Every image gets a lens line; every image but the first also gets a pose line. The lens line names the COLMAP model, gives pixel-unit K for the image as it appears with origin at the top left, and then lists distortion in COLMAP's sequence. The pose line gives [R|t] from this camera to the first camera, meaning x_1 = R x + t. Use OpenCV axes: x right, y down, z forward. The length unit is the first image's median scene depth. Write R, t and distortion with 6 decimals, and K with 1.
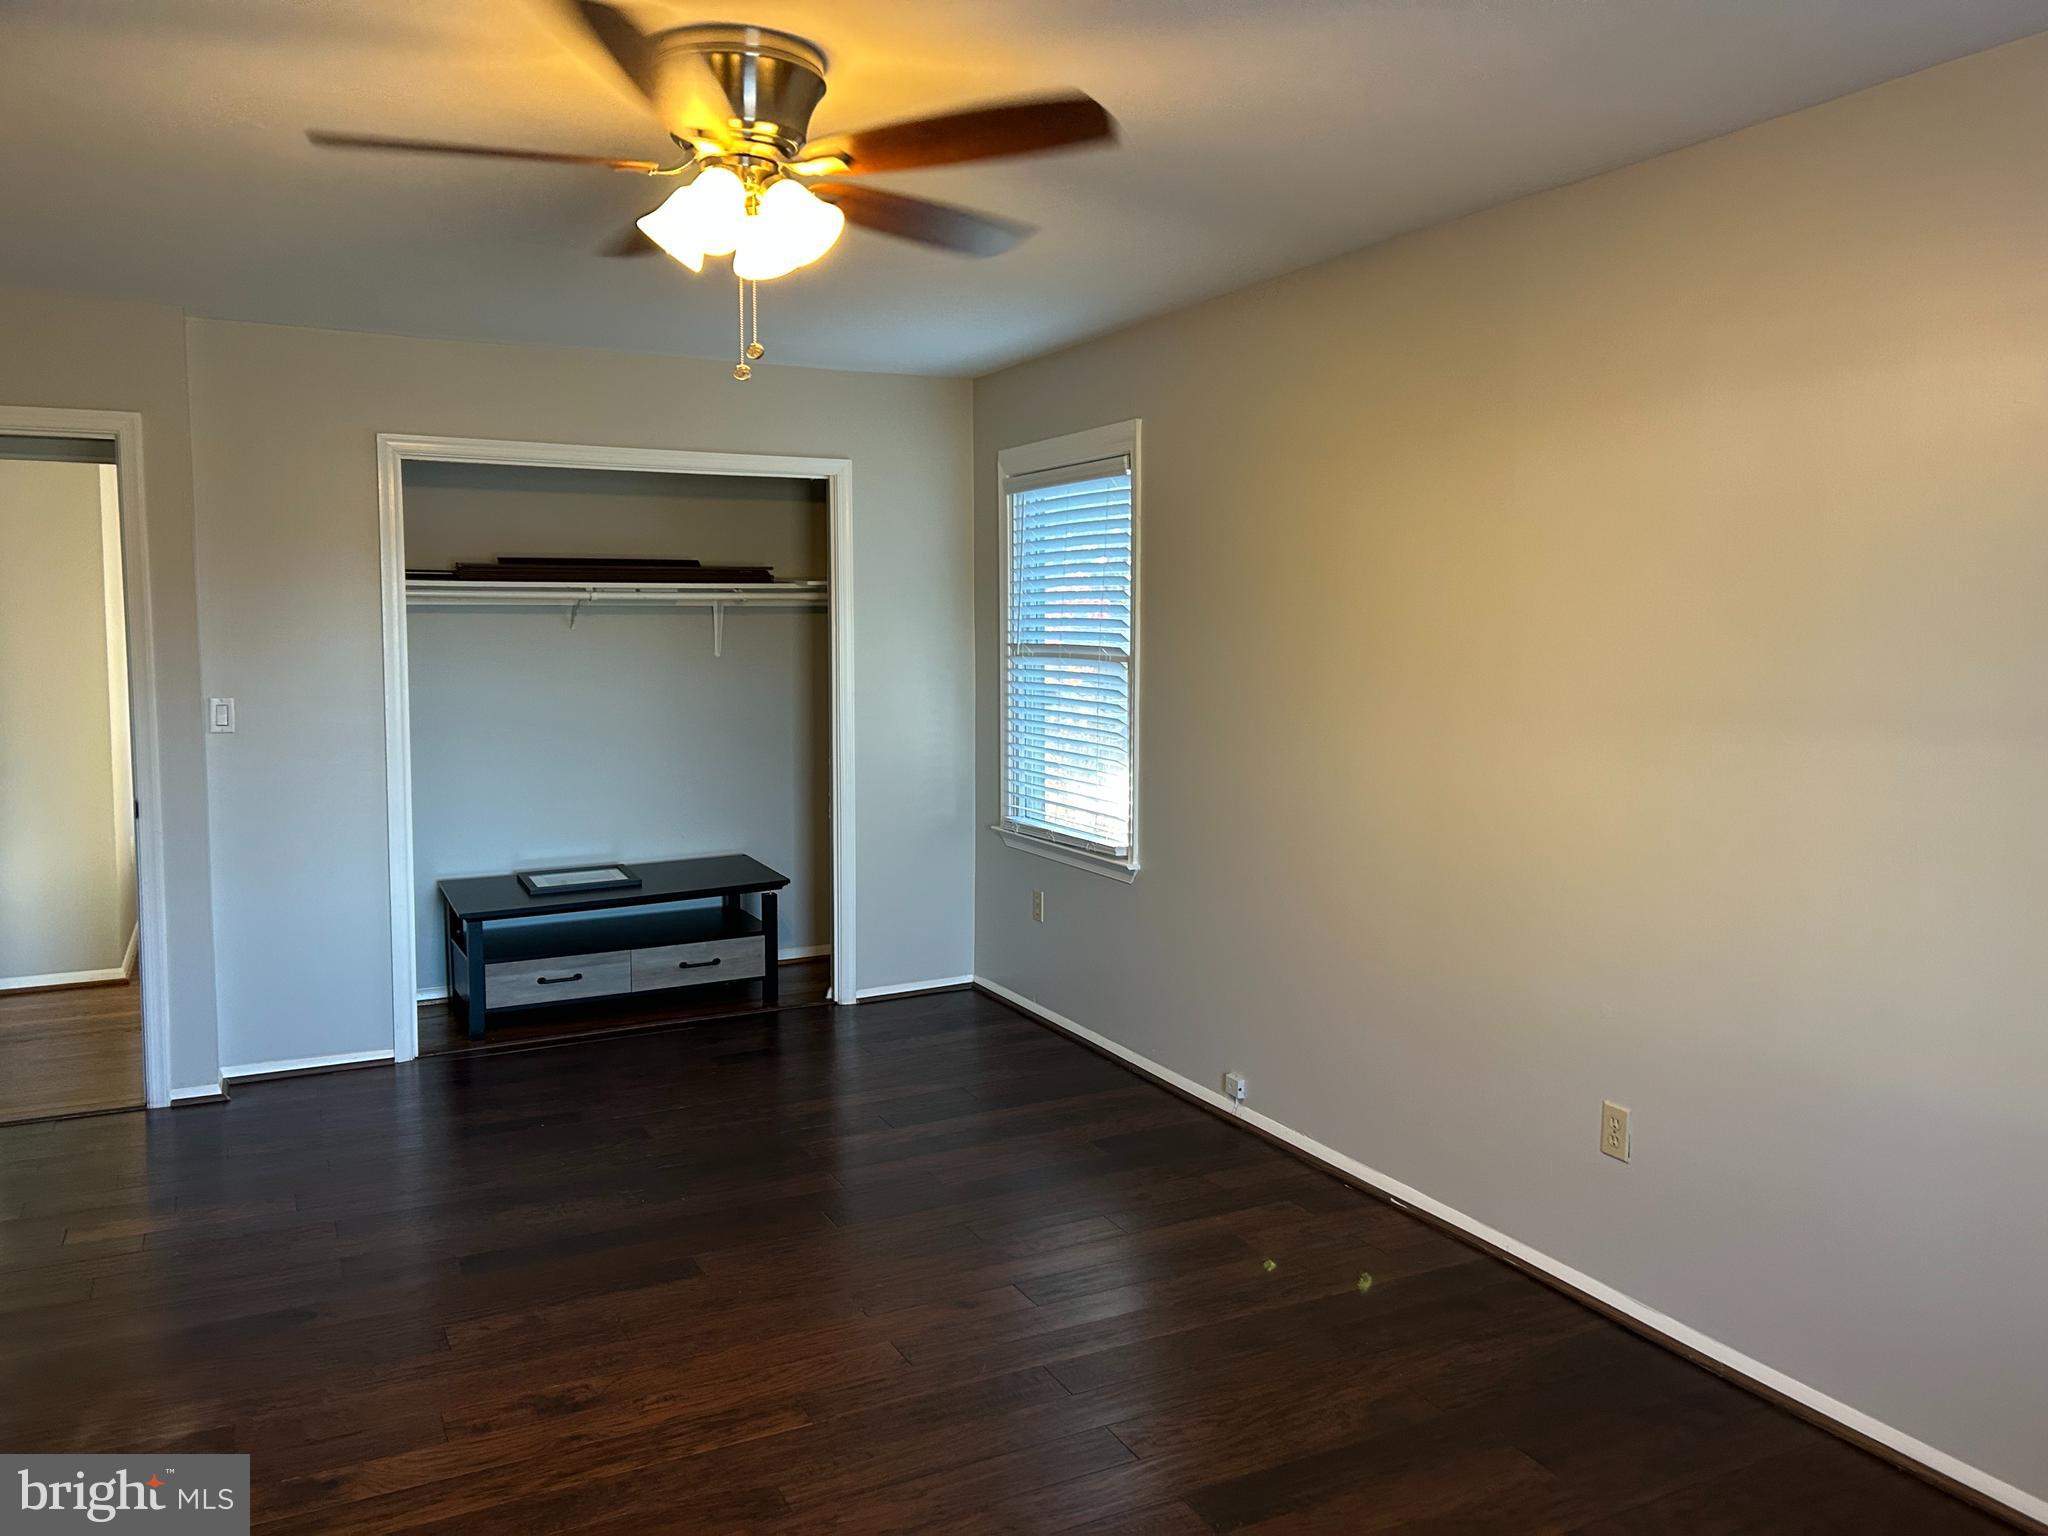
lens RADIAL K [[1574.0, 0, 1023.1], [0, 1574.0, 744.4], [0, 0, 1]] dist [0.065730, -0.006266]
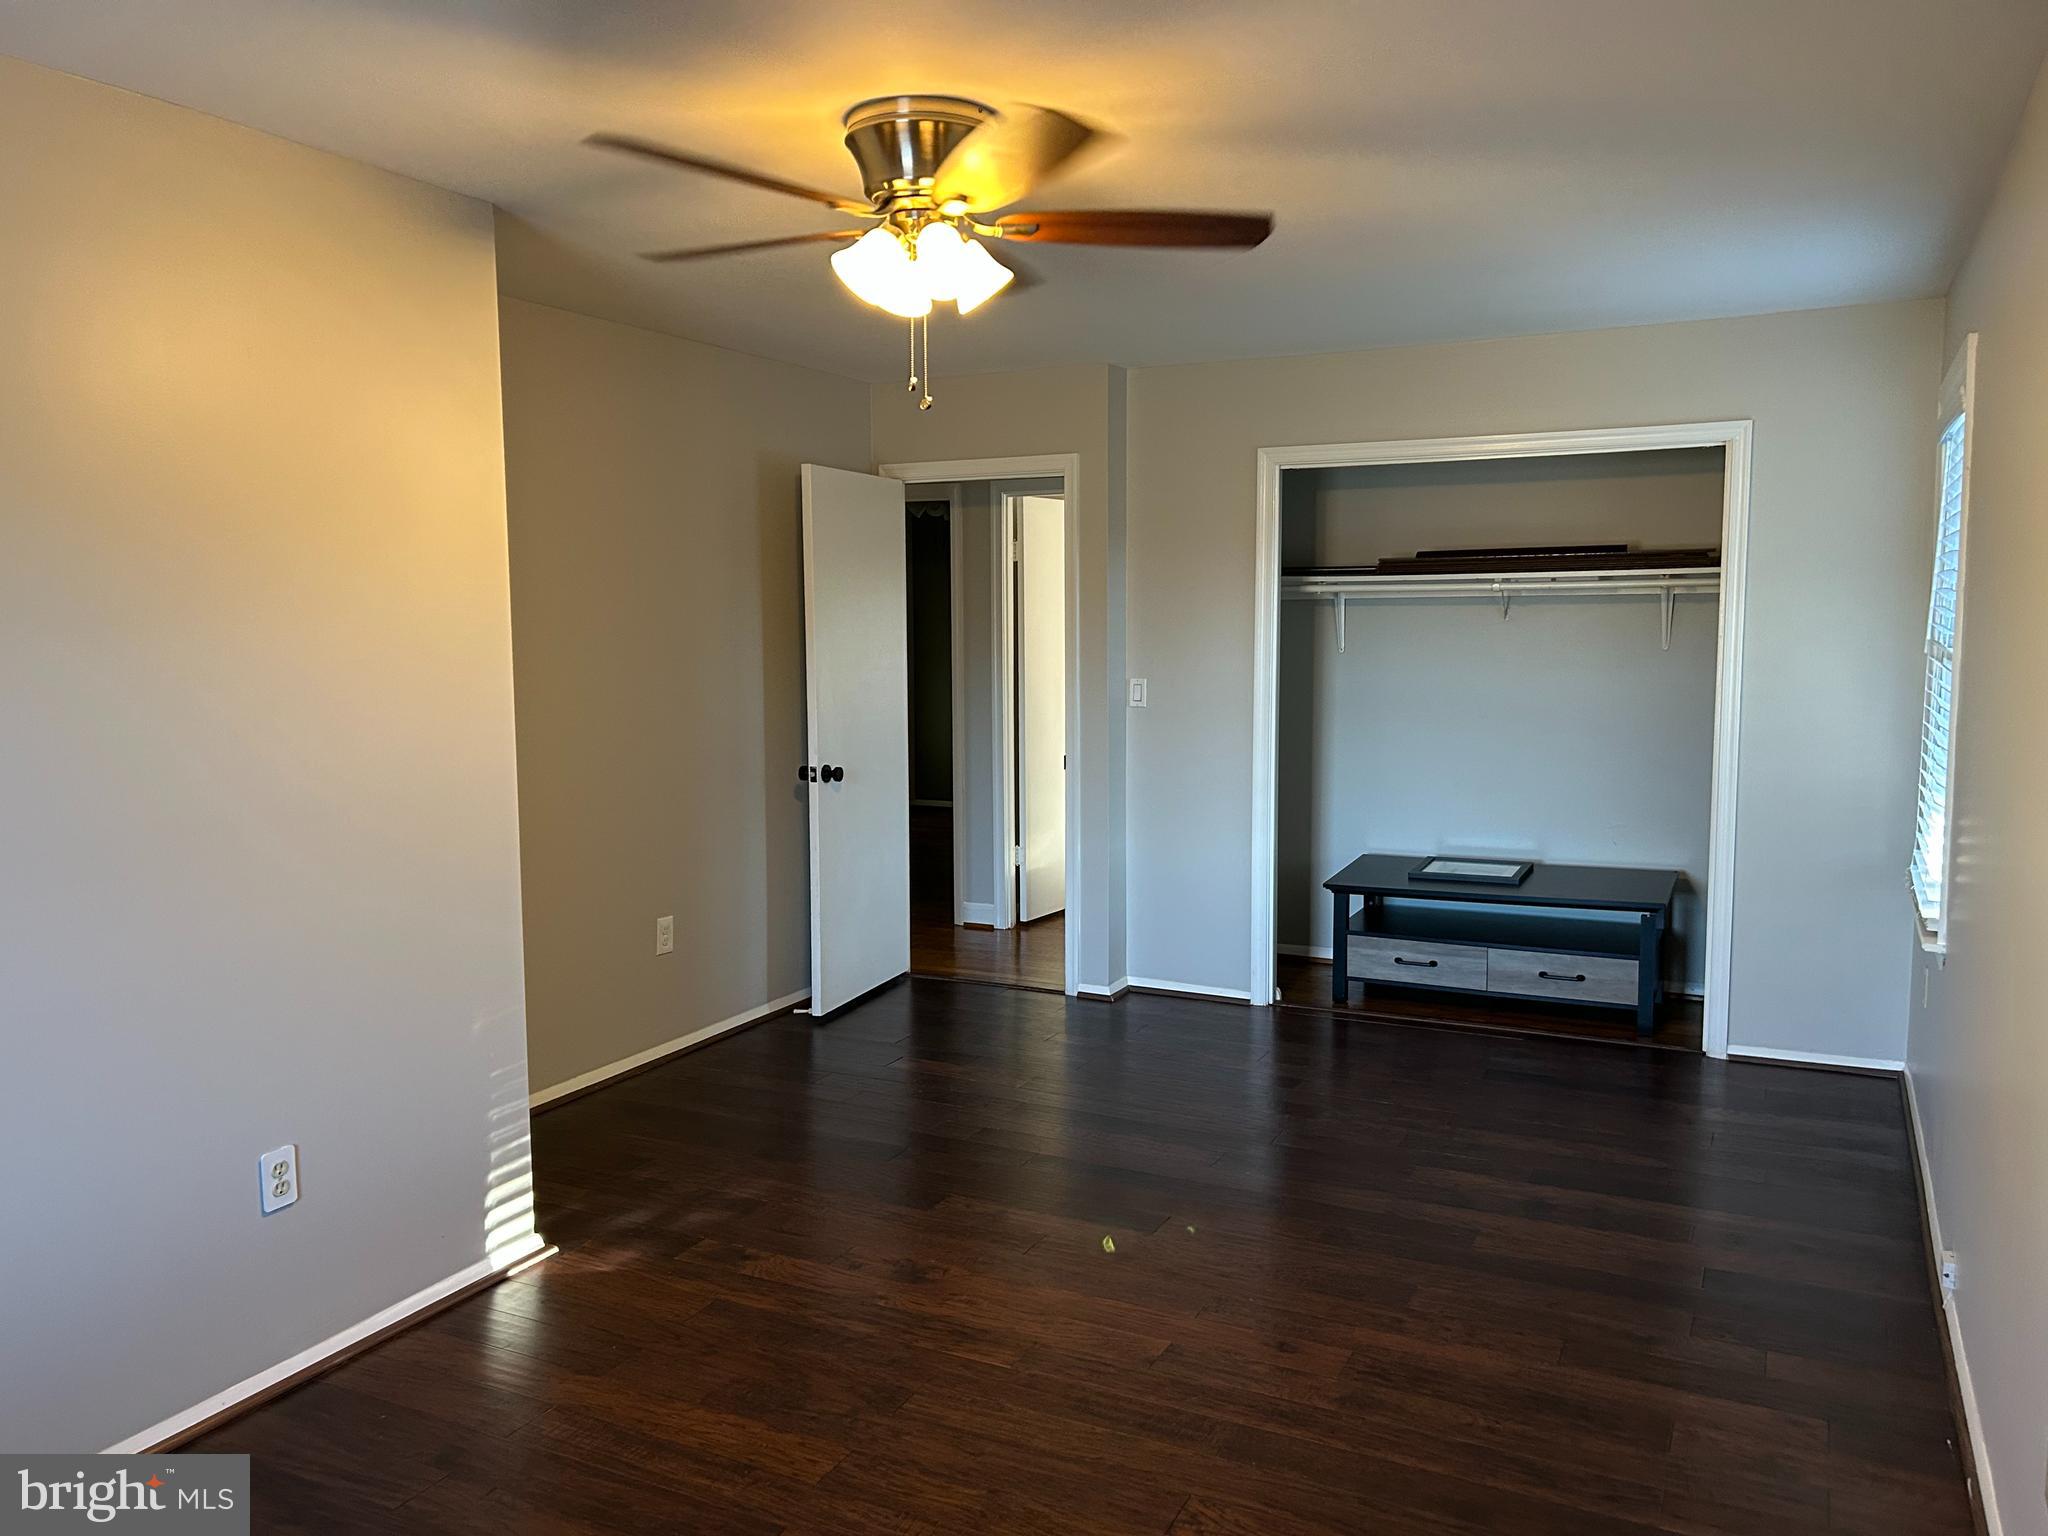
lens RADIAL K [[1555.7, 0, 1024.0], [0, 1555.7, 768.0], [0, 0, 1]] dist [0.096474, -0.144092]
pose [[0.587428, 0.081983, -0.805113, 0.364276], [-0.057757, 0.996566, 0.059337, -0.023192], [0.807213, 0.011644, 0.590145, 0.192609]]
